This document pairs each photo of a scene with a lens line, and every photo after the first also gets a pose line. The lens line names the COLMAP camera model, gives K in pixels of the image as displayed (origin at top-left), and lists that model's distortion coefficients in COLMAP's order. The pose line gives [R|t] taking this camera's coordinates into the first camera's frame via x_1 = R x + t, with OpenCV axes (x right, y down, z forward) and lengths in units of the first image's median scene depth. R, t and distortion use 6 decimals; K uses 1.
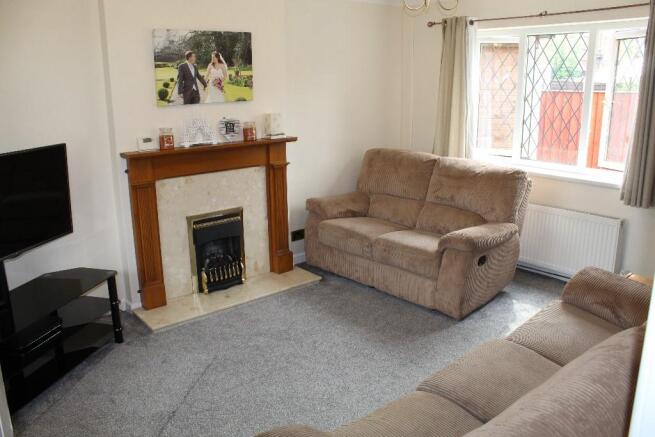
lens RADIAL K [[539.6, 0, 328.6], [0, 539.6, 216.8], [0, 0, 1]] dist [-0.092359, 0.010823]
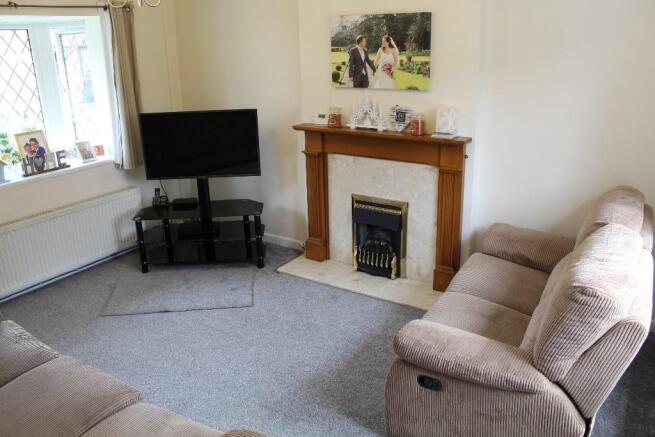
lens RADIAL K [[539.6, 0, 329.4], [0, 539.6, 216.7], [0, 0, 1]] dist [-0.092359, 0.010823]
pose [[0.290632, 0.311244, -0.904798, 0.718151], [-0.226866, 0.941067, 0.250848, -0.219956], [0.929551, 0.132364, 0.344115, 0.615999]]
